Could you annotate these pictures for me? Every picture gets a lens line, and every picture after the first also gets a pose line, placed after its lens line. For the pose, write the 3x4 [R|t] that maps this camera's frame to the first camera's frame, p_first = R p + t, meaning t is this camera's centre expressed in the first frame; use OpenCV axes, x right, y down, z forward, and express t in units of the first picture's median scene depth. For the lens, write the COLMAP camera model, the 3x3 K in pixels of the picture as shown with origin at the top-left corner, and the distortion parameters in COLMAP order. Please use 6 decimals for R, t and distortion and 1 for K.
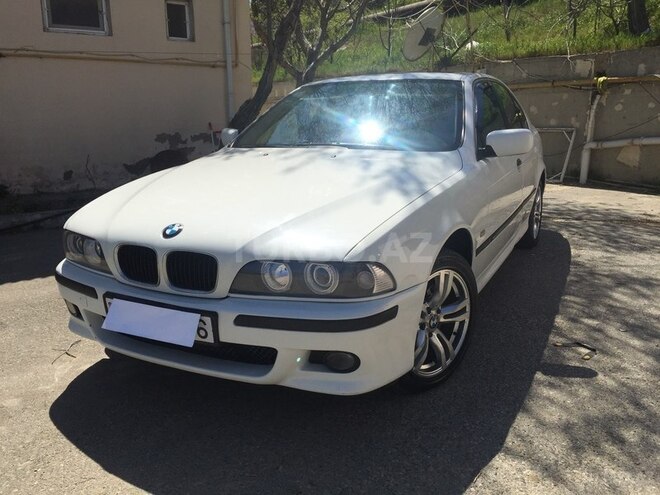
lens RADIAL K [[566.8, 0, 330.3], [0, 566.8, 247.8], [0, 0, 1]] dist [0.041304, -0.066340]
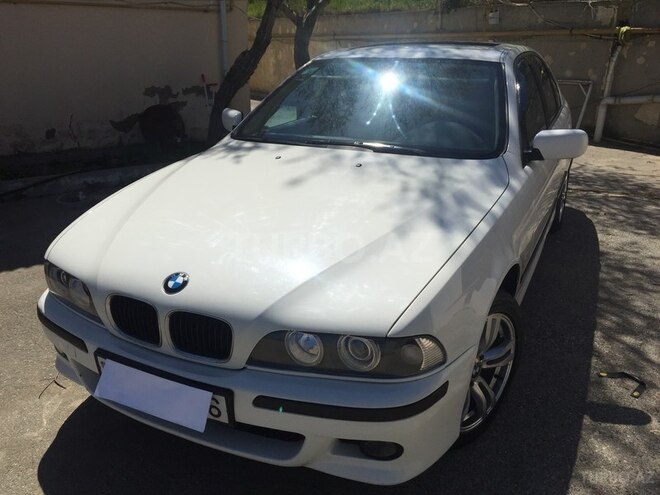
lens RADIAL K [[566.8, 0, 329.1], [0, 566.8, 247.6], [0, 0, 1]] dist [0.041304, -0.066340]
pose [[0.999859, 0.008494, 0.014519, -0.052398], [-0.010096, 0.993417, 0.114107, -0.139694], [-0.013454, -0.114237, 0.993362, 0.141377]]
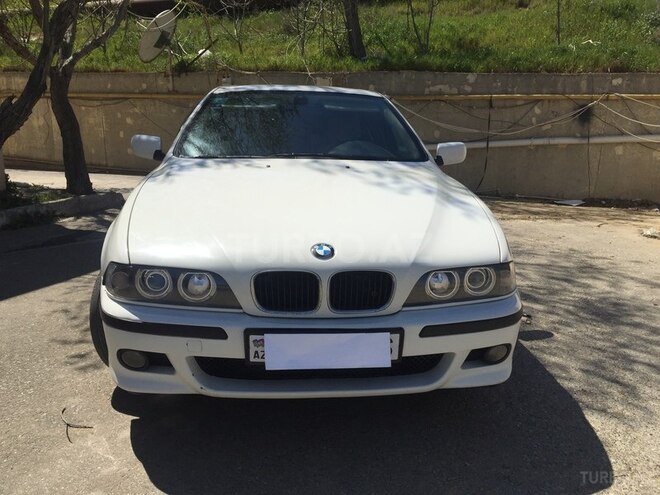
lens RADIAL K [[566.8, 0, 331.1], [0, 566.8, 250.0], [0, 0, 1]] dist [0.041304, -0.066340]
pose [[0.837392, -0.087126, 0.539615, -0.604797], [0.089457, 0.995749, 0.021952, -0.039838], [-0.539233, 0.029890, 0.841626, 0.168242]]
